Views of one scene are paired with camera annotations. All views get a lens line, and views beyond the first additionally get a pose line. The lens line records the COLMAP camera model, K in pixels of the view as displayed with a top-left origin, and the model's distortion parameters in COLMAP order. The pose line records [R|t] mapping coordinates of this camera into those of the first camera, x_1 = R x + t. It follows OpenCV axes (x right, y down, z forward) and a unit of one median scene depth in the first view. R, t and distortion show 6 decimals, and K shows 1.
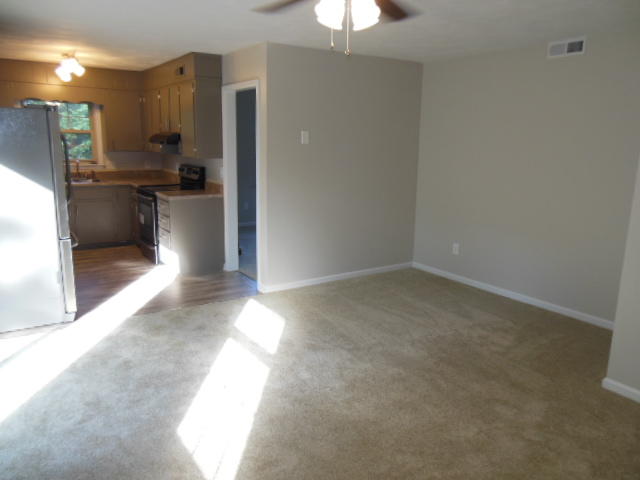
lens RADIAL K [[496.0, 0, 320.0], [0, 496.0, 240.0], [0, 0, 1]] dist [-0.063983, 0.142427]
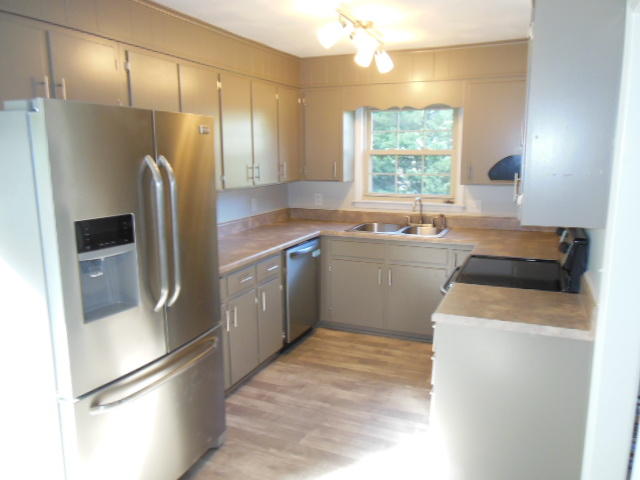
lens RADIAL K [[496.0, 0, 320.0], [0, 496.0, 240.0], [0, 0, 1]] dist [-0.063983, 0.142427]
pose [[0.545068, 0.126226, -0.828835, -0.021032], [-0.153567, 0.986907, 0.049309, -0.120735], [0.824207, 0.100405, 0.557316, 0.549512]]
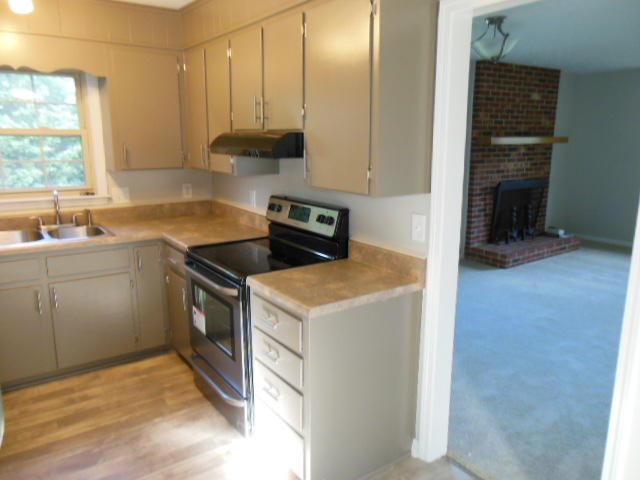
lens RADIAL K [[496.0, 0, 320.0], [0, 496.0, 240.0], [0, 0, 1]] dist [-0.063983, 0.142427]
pose [[0.999598, -0.023852, 0.015329, -0.239336], [0.023765, 0.999700, 0.005857, -0.110631], [-0.015464, -0.005491, 0.999865, 0.508566]]
